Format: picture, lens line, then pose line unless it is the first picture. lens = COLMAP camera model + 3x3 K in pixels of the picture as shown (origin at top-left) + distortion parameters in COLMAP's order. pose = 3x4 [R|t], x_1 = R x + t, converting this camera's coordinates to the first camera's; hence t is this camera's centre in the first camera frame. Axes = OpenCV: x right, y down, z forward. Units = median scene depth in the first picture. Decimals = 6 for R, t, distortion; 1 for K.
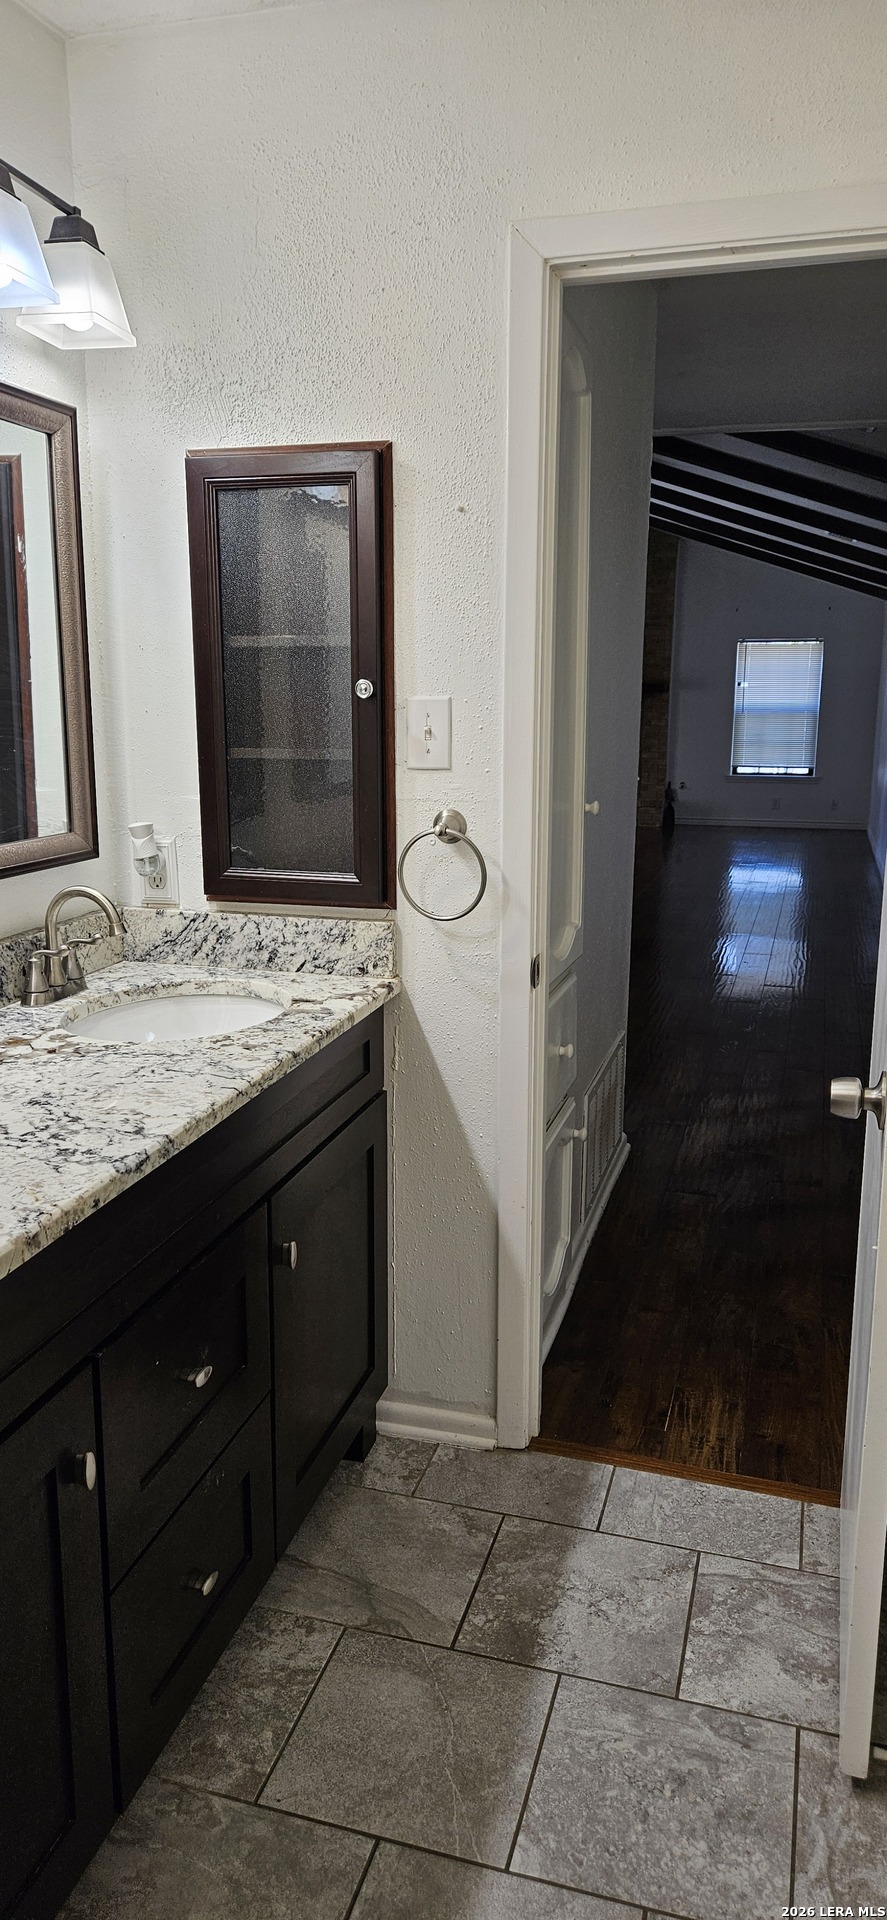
lens RADIAL K [[1275.4, 0, 448.5], [0, 1275.4, 949.4], [0, 0, 1]] dist [0.081991, -0.083120]
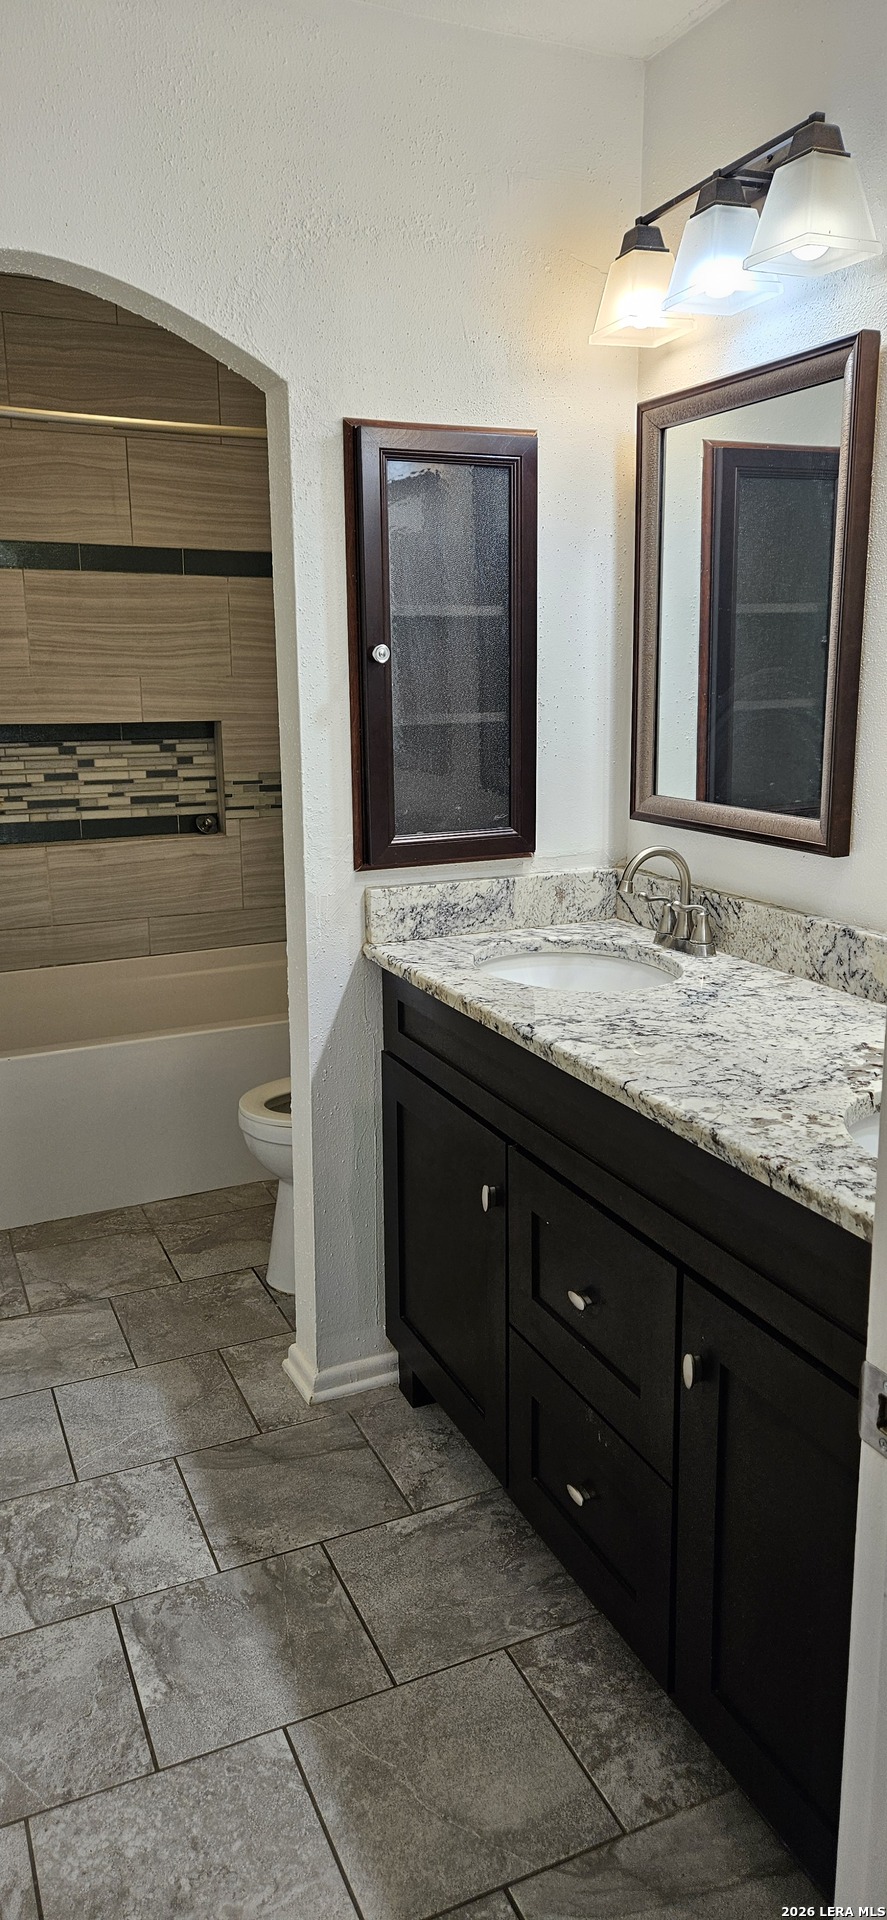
lens RADIAL K [[1275.4, 0, 448.5], [0, 1275.4, 949.4], [0, 0, 1]] dist [0.081991, -0.083120]
pose [[-0.761457, 0.143415, -0.632152, 0.497612], [-0.123887, 0.925044, 0.359090, -0.294690], [0.636267, 0.351747, -0.686614, 1.480523]]
